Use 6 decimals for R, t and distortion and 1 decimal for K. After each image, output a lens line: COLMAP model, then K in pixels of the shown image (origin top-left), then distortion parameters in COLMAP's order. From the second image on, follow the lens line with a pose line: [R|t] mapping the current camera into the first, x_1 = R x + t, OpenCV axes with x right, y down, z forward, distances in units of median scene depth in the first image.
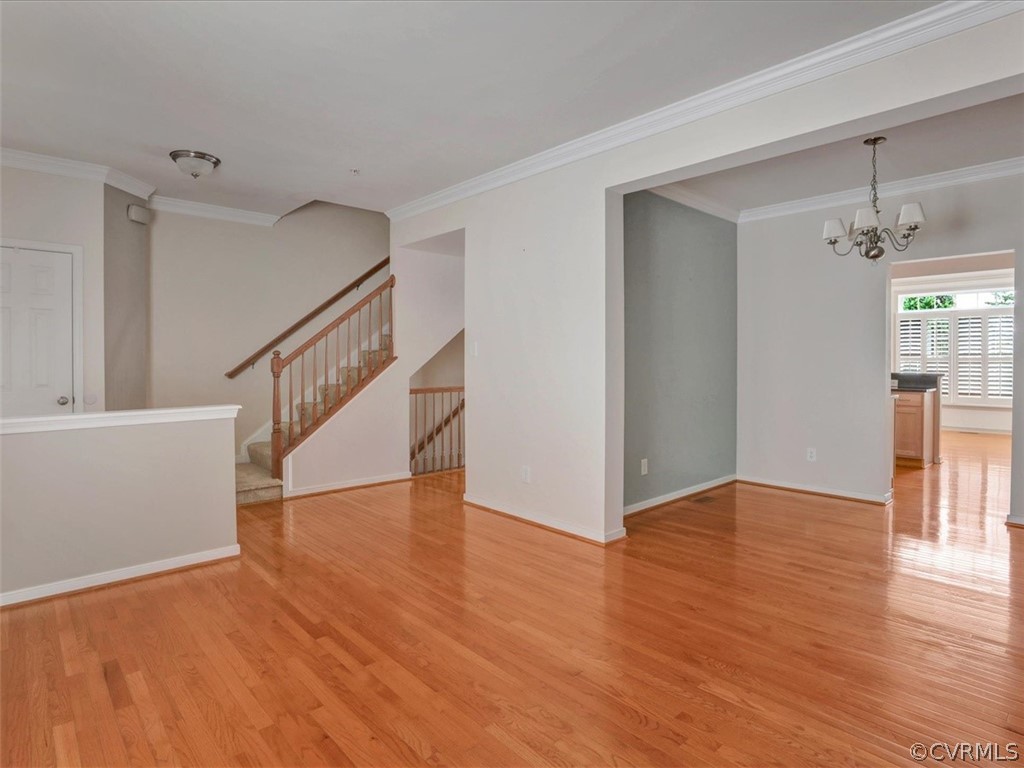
lens RADIAL K [[556.9, 0, 512.0], [0, 556.9, 384.0], [0, 0, 1]] dist [-0.062576, 0.021463]
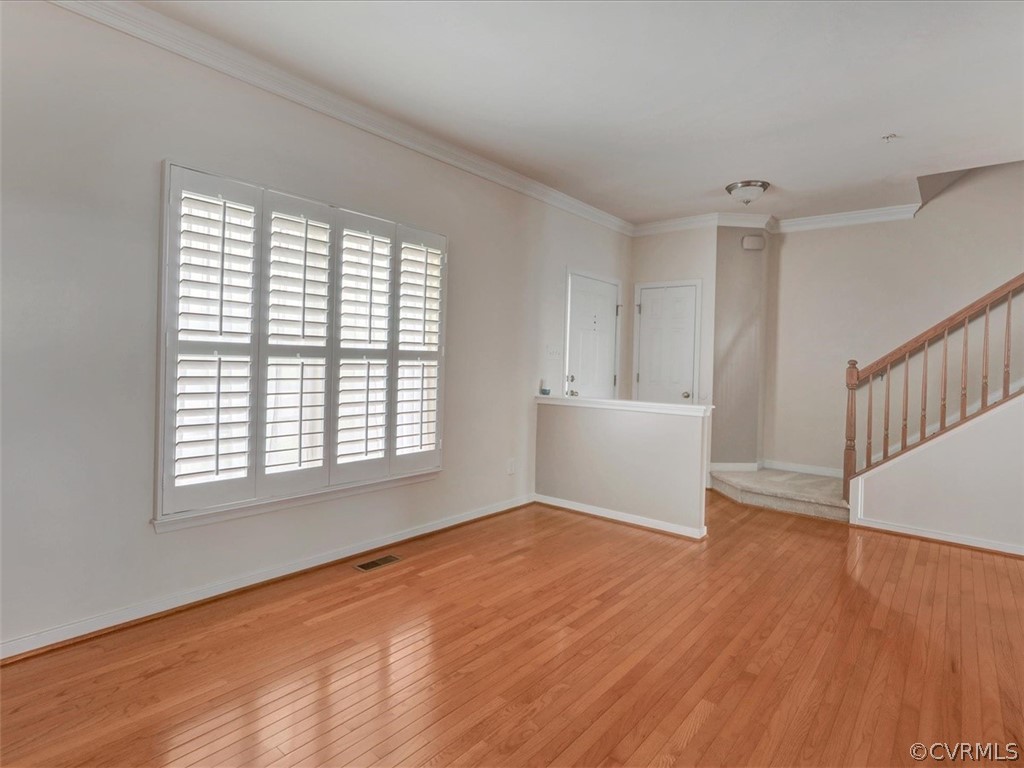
lens RADIAL K [[540.0, 0, 512.0], [0, 540.0, 384.0], [0, 0, 1]] dist [0.002171, 0.000415]
pose [[0.130706, 0.049403, -0.990190, 0.645280], [-0.071694, 0.996614, 0.040260, -0.028657], [0.988826, 0.065728, 0.133805, 0.538388]]
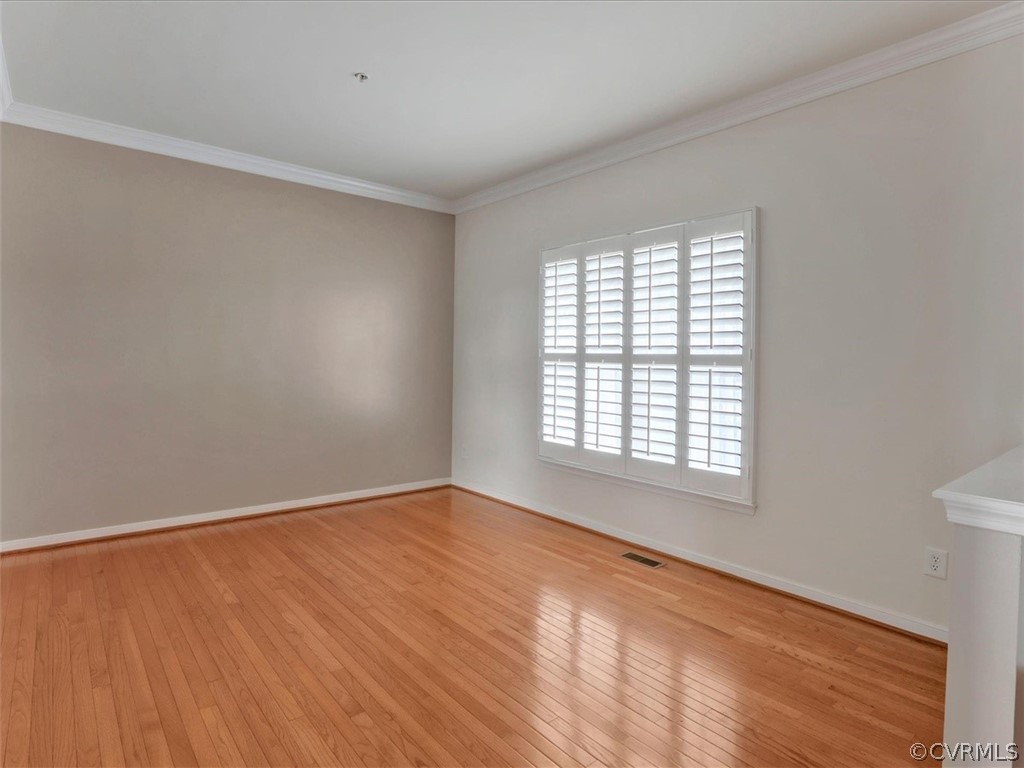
lens RADIAL K [[556.9, 0, 512.0], [0, 556.9, 384.0], [0, 0, 1]] dist [-0.062576, 0.021463]
pose [[-0.998911, -0.021472, 0.041429, -0.263208], [-0.017785, 0.996014, 0.087403, -0.071036], [-0.043140, 0.086571, -0.995311, 1.622865]]
